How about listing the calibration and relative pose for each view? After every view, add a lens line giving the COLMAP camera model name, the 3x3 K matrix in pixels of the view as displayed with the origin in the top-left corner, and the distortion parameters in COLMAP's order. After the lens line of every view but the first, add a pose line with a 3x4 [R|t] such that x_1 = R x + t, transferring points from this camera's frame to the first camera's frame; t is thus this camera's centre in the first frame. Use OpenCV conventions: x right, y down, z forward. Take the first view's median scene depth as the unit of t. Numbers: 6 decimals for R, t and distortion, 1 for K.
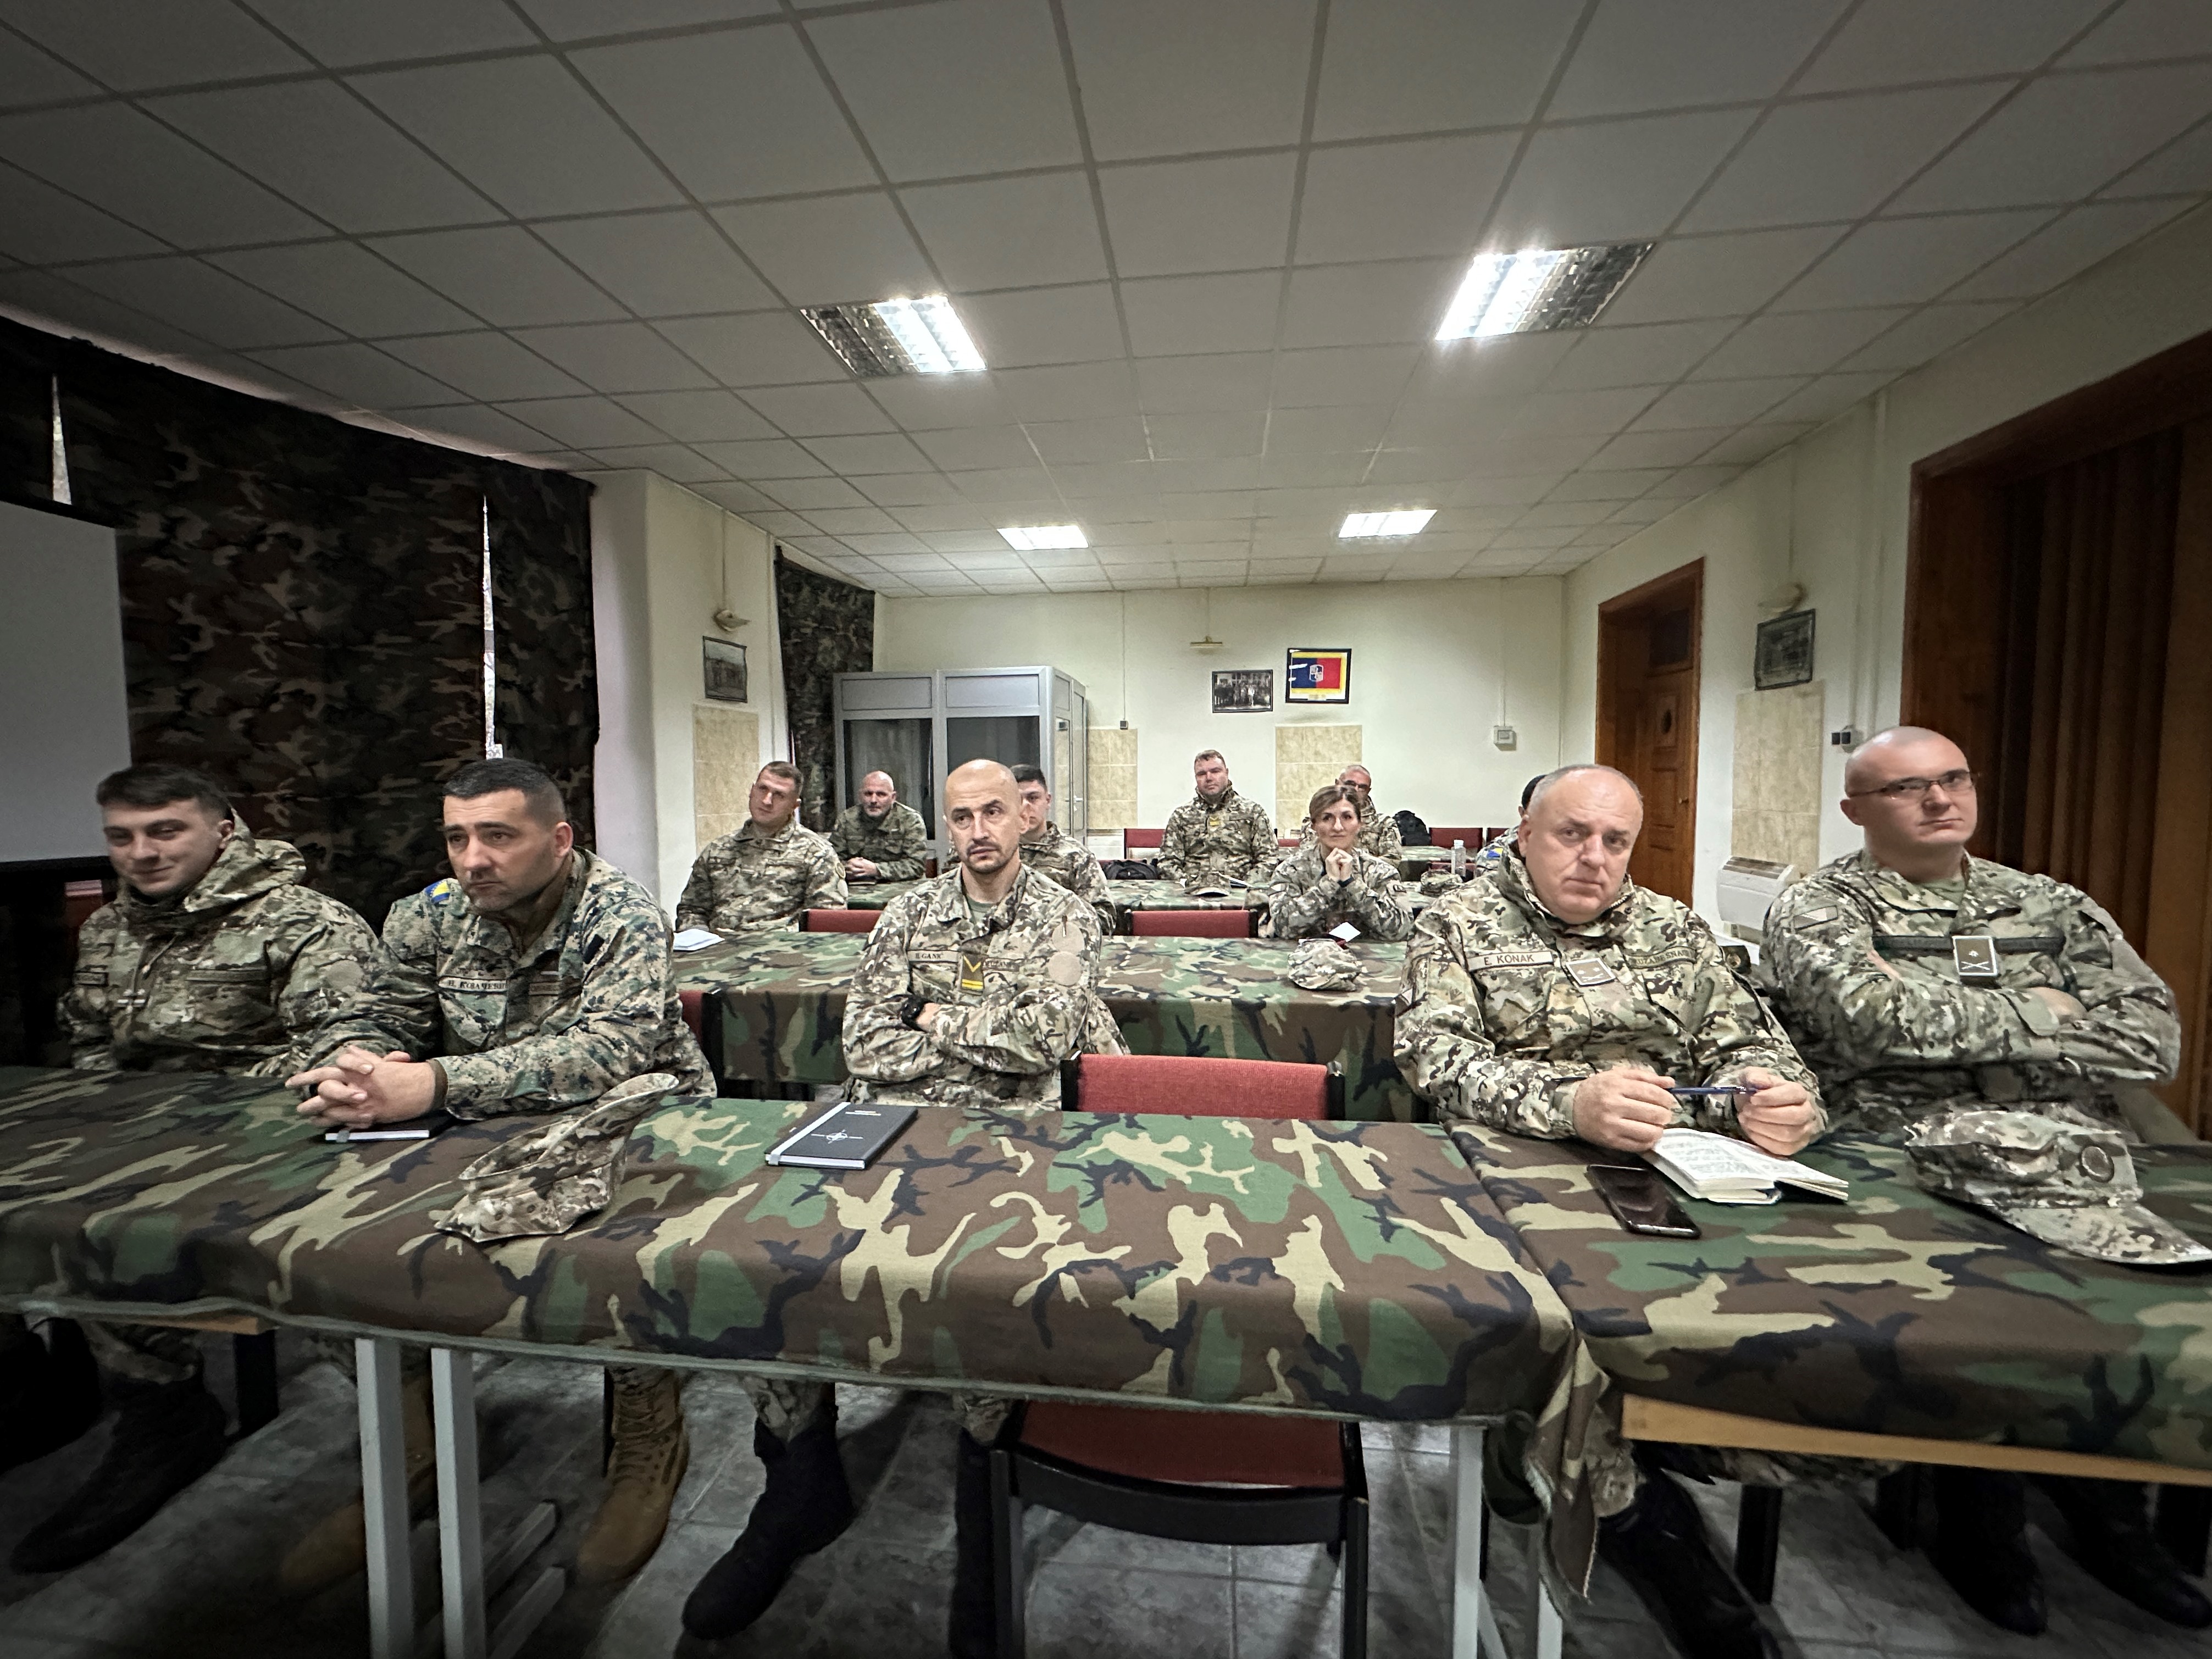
lens RADIAL K [[896.5, 0, 1100.0], [0, 896.5, 823.8], [0, 0, 1]] dist [-0.011748, 0.003927]
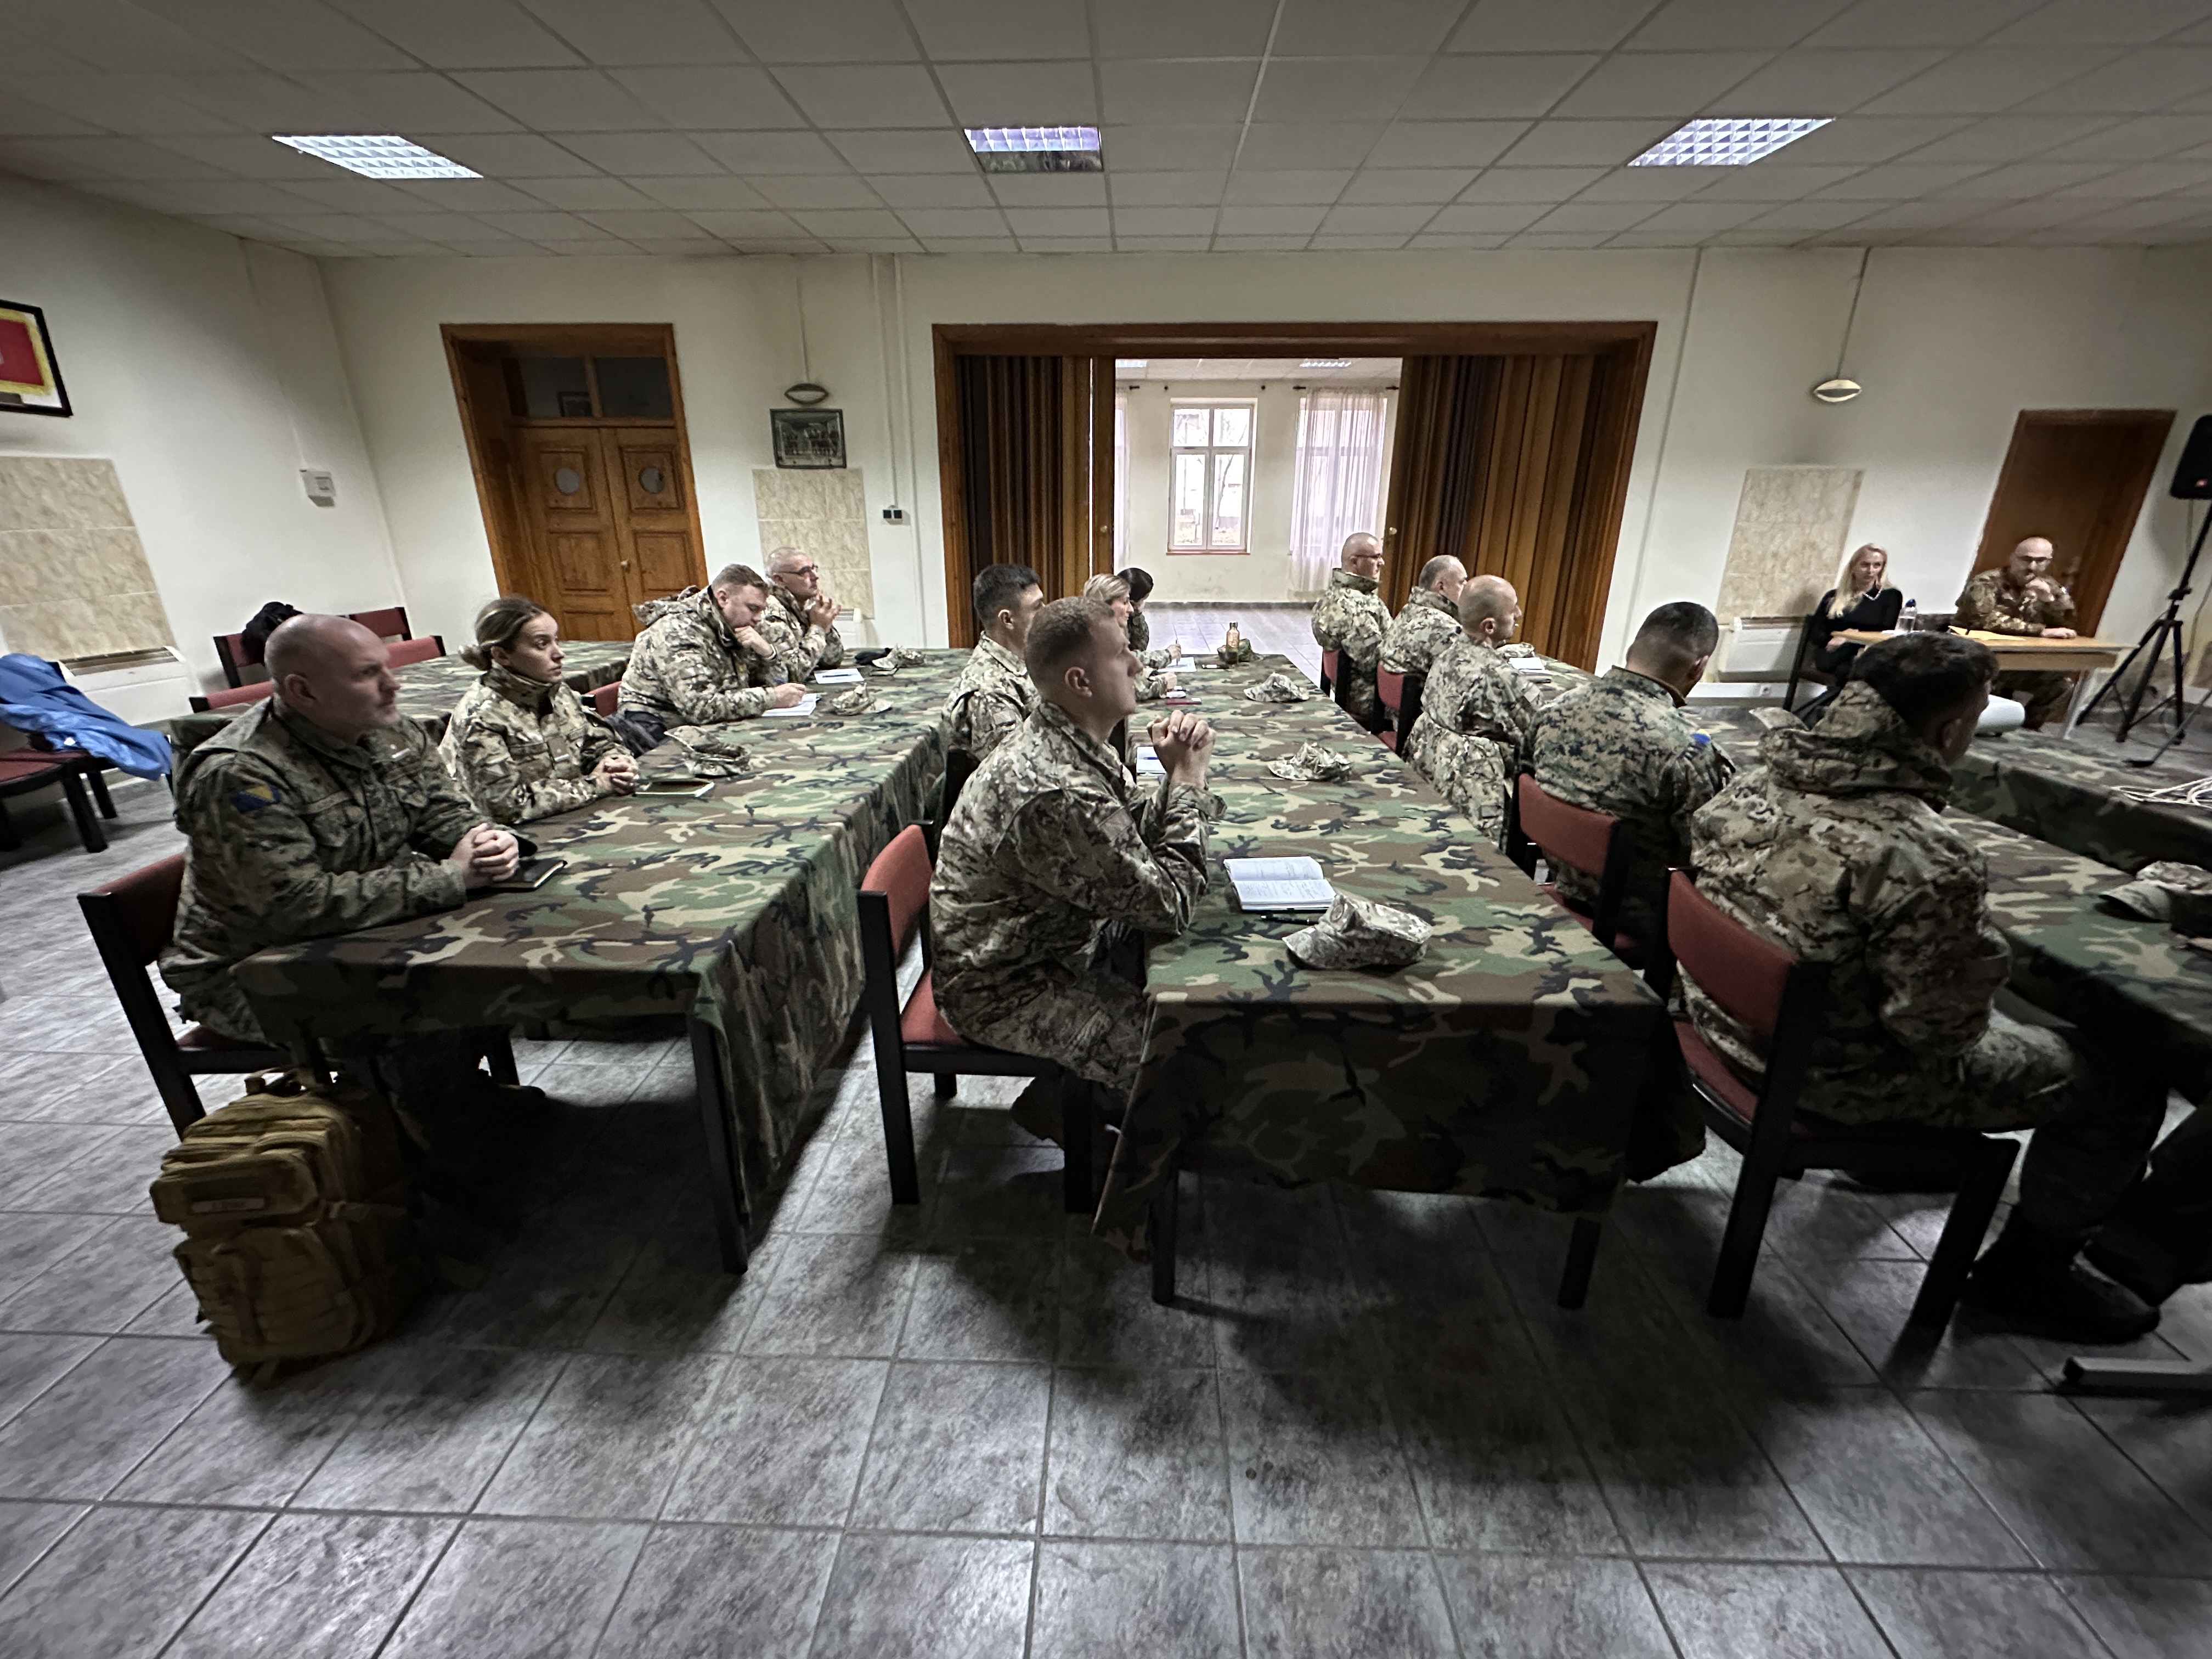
lens RADIAL K [[896.6, 0, 1100.0], [0, 896.6, 823.8], [0, 0, 1]] dist [-0.011748, 0.003927]
pose [[-0.087883, -0.331406, 0.939386, -0.654079], [0.051088, 0.940295, 0.336506, -0.085655], [-0.994820, 0.077565, -0.065705, 0.721674]]
